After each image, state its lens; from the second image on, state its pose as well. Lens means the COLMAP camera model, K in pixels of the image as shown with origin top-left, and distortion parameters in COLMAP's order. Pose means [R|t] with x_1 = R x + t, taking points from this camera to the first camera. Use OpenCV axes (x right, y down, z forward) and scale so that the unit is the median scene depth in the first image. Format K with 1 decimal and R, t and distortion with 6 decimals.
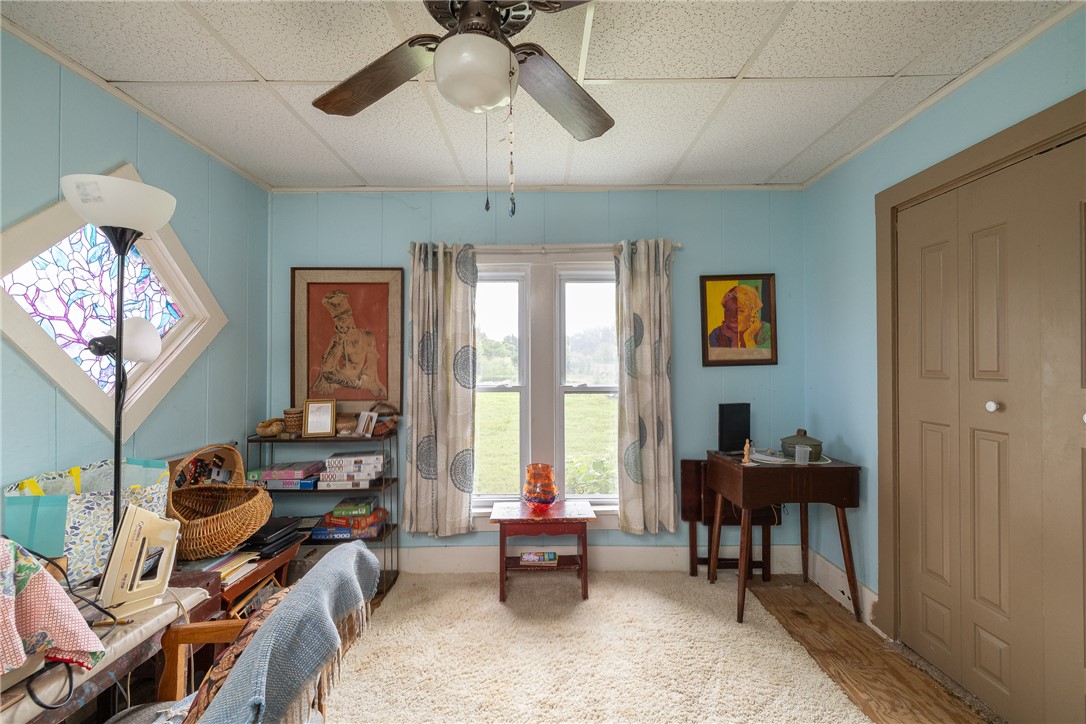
lens RADIAL K [[475.1, 0, 539.4], [0, 475.1, 362.0], [0, 0, 1]] dist [0.002548, 0.000293]
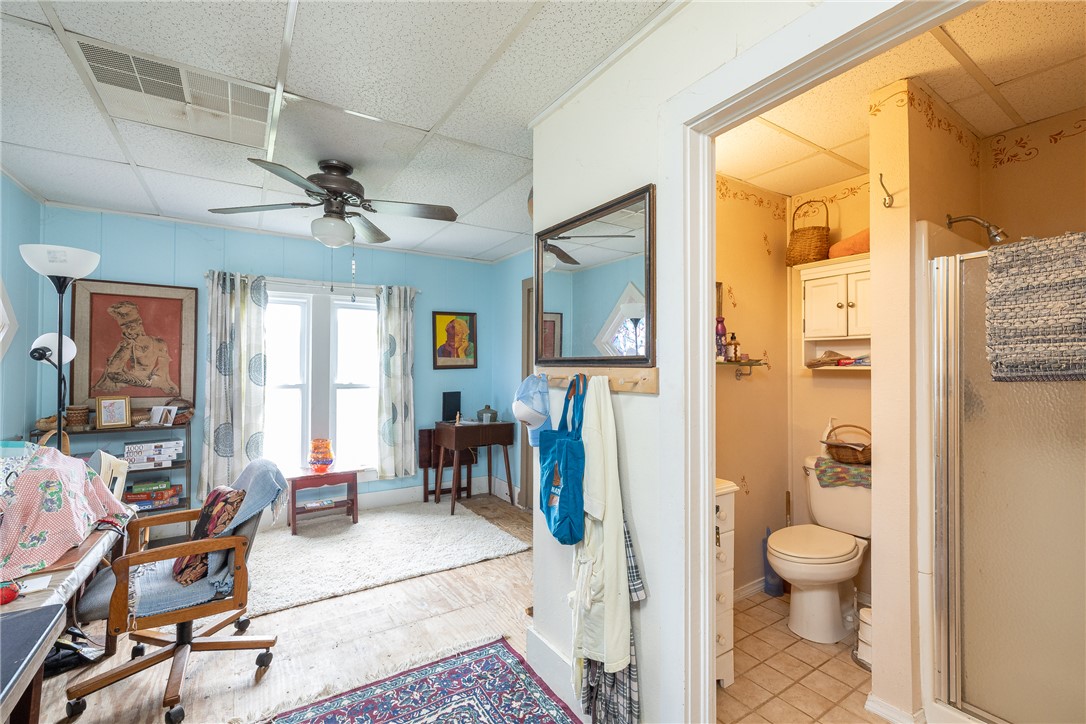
lens RADIAL K [[455.3, 0, 537.6], [0, 455.3, 360.3], [0, 0, 1]] dist [0.002038, -0.000128]
pose [[0.847480, 0.014775, 0.530621, -0.170695], [-0.008895, 0.999867, -0.013635, -0.003485], [-0.530752, 0.006835, 0.847499, -0.479170]]
